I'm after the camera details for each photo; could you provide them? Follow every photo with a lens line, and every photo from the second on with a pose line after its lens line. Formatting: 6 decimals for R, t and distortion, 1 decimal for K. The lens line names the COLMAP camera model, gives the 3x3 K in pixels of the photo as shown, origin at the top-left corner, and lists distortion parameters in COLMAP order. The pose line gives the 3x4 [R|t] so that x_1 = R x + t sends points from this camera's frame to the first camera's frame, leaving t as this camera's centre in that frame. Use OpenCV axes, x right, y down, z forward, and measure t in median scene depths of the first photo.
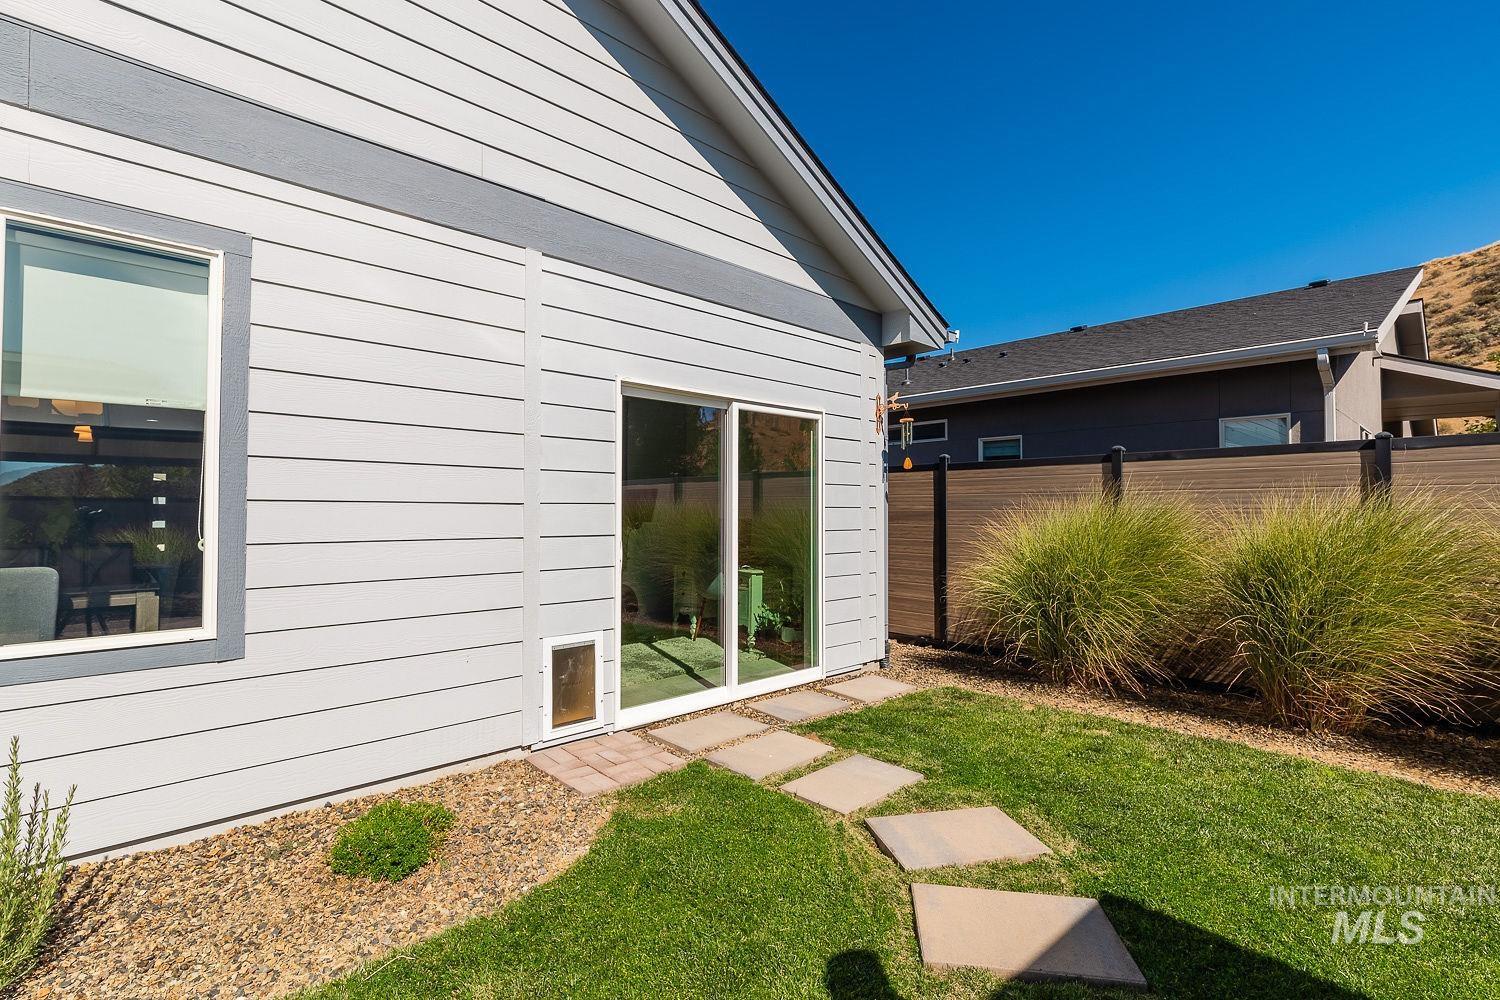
lens RADIAL K [[695.1, 0, 750.0], [0, 695.1, 500.0], [0, 0, 1]] dist [0.015340, 0.000107]
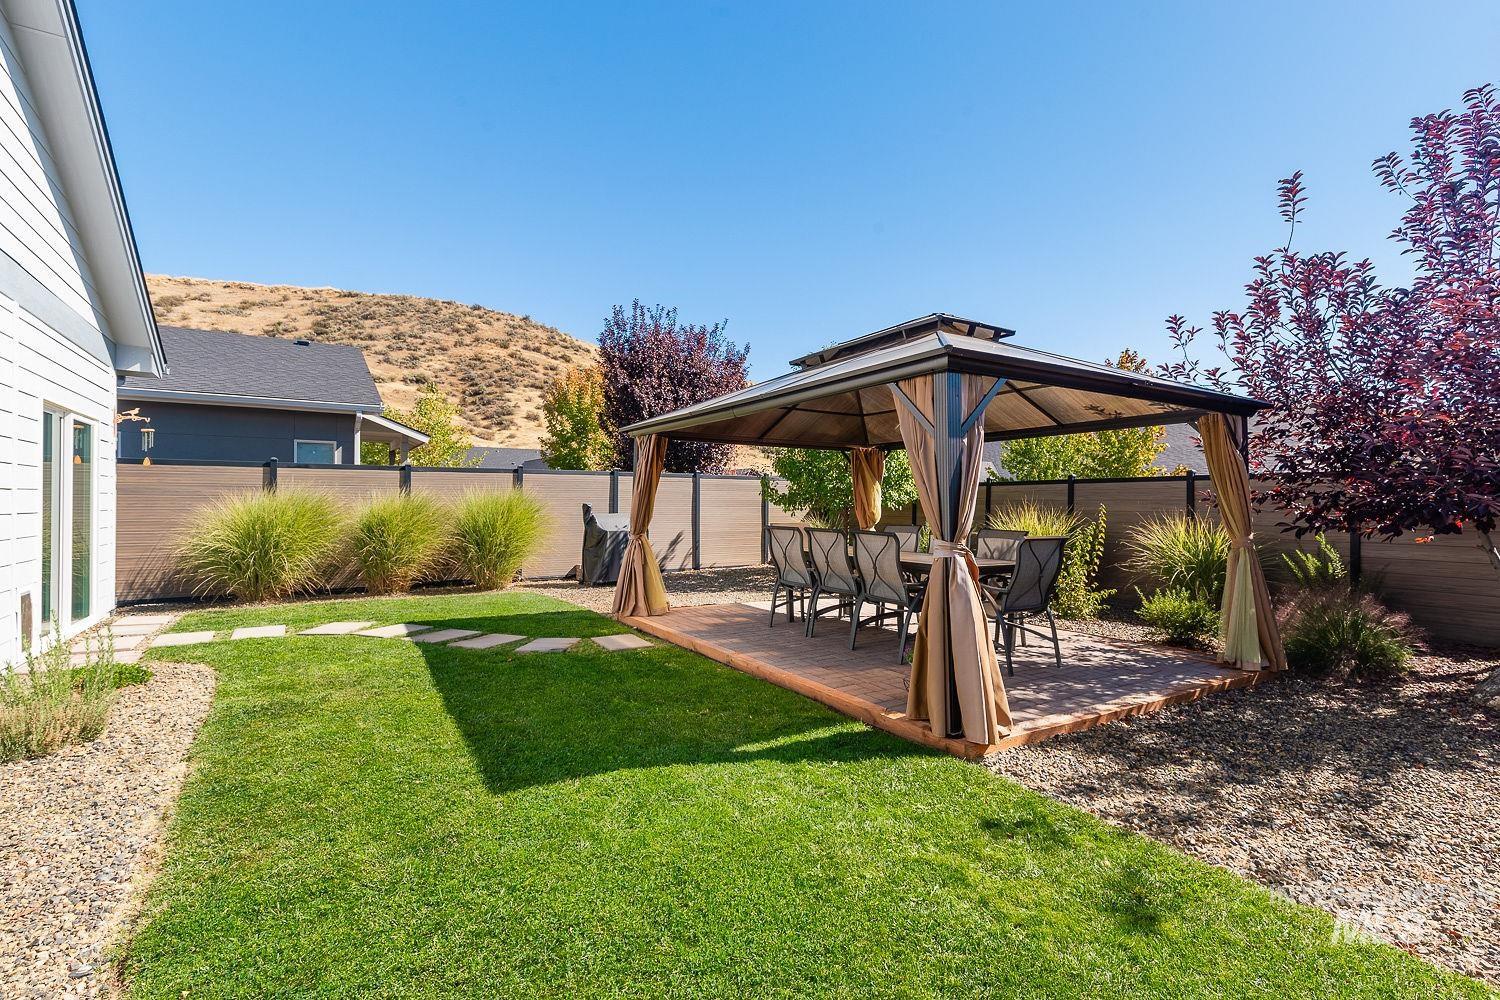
lens RADIAL K [[695.1, 0, 750.0], [0, 695.1, 500.0], [0, 0, 1]] dist [0.015340, 0.000107]
pose [[0.209863, 0.002882, 0.977727, -0.882336], [-0.017531, 0.999846, 0.000815, 0.001047], [-0.977574, -0.017312, 0.209881, -0.453830]]
